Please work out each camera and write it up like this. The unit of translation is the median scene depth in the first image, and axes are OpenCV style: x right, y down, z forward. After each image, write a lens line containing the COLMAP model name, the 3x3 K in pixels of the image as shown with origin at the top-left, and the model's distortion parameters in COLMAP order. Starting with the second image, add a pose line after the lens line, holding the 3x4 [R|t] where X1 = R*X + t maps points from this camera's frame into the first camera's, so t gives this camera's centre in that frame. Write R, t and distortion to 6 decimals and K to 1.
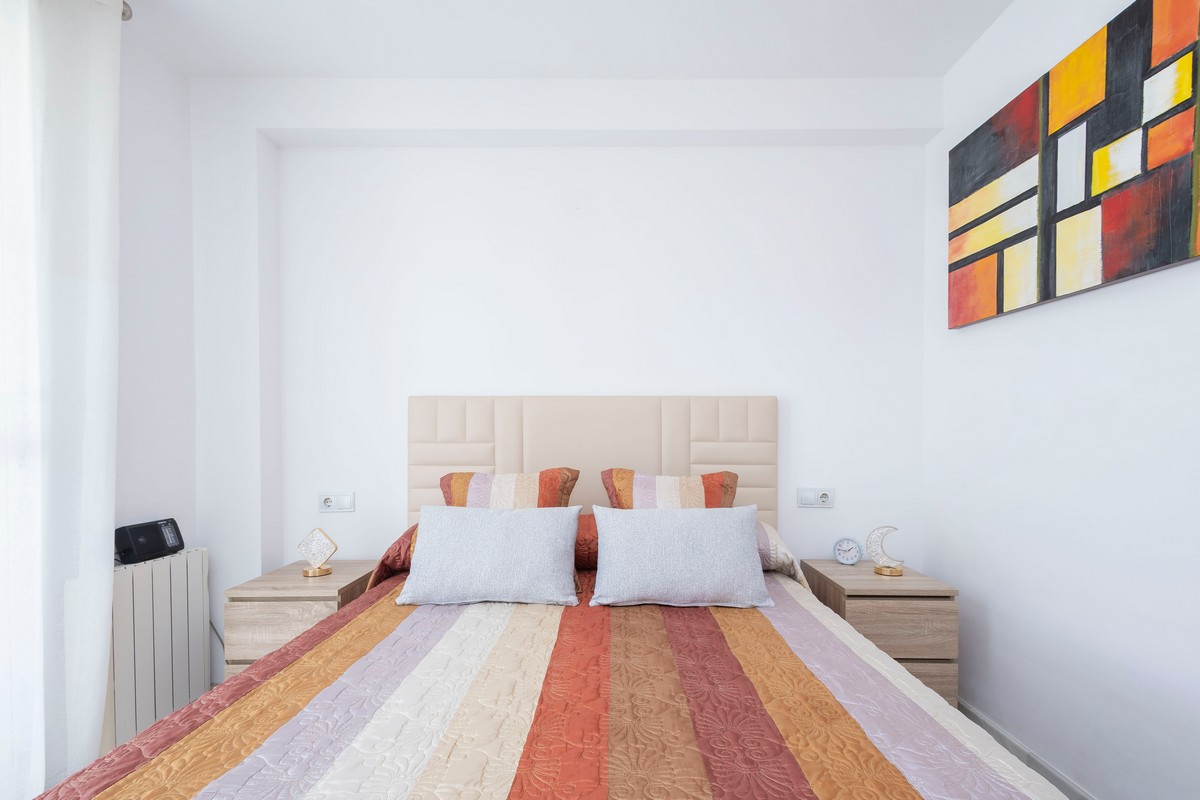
lens RADIAL K [[556.9, 0, 625.4], [0, 556.9, 441.3], [0, 0, 1]] dist [0.006293, -0.000970]
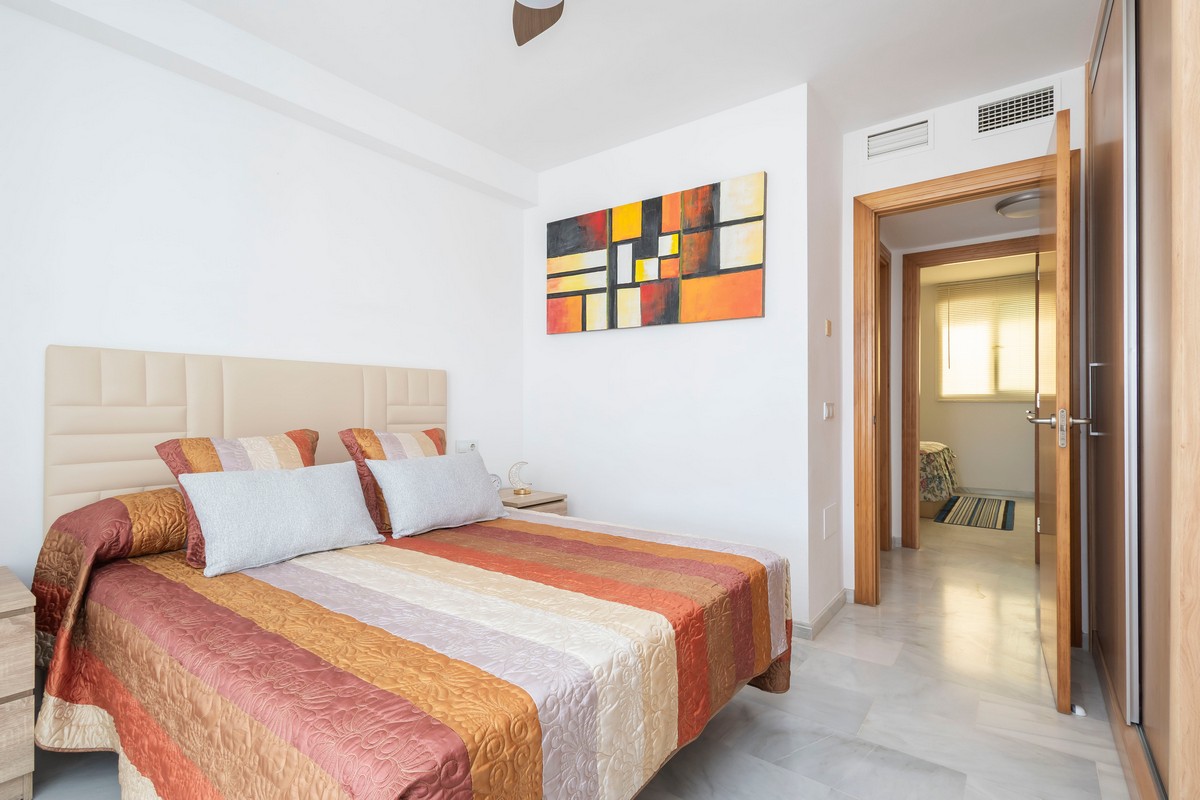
lens RADIAL K [[556.9, 0, 590.0], [0, 556.9, 400.6], [0, 0, 1]] dist [0.006293, -0.000970]
pose [[0.608987, 0.009134, 0.793128, -0.759523], [0.008945, 0.999791, -0.018382, 0.021970], [-0.793130, 0.018289, 0.608778, -0.072264]]
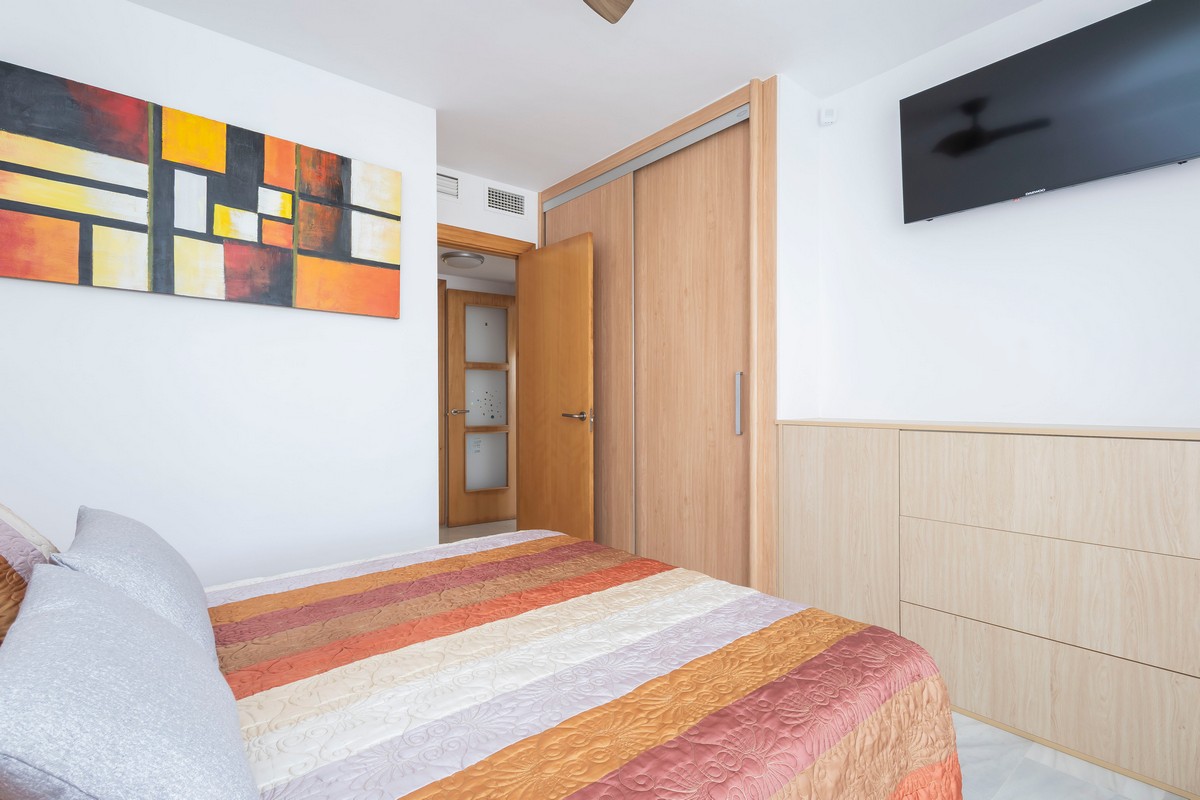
lens RADIAL K [[556.9, 0, 622.2], [0, 556.9, 401.4], [0, 0, 1]] dist [0.006293, -0.000970]
pose [[-0.637139, 0.011842, 0.770658, -0.798688], [0.016868, 0.999857, -0.001419, 0.000586], [-0.770564, 0.012095, -0.637248, 0.992780]]
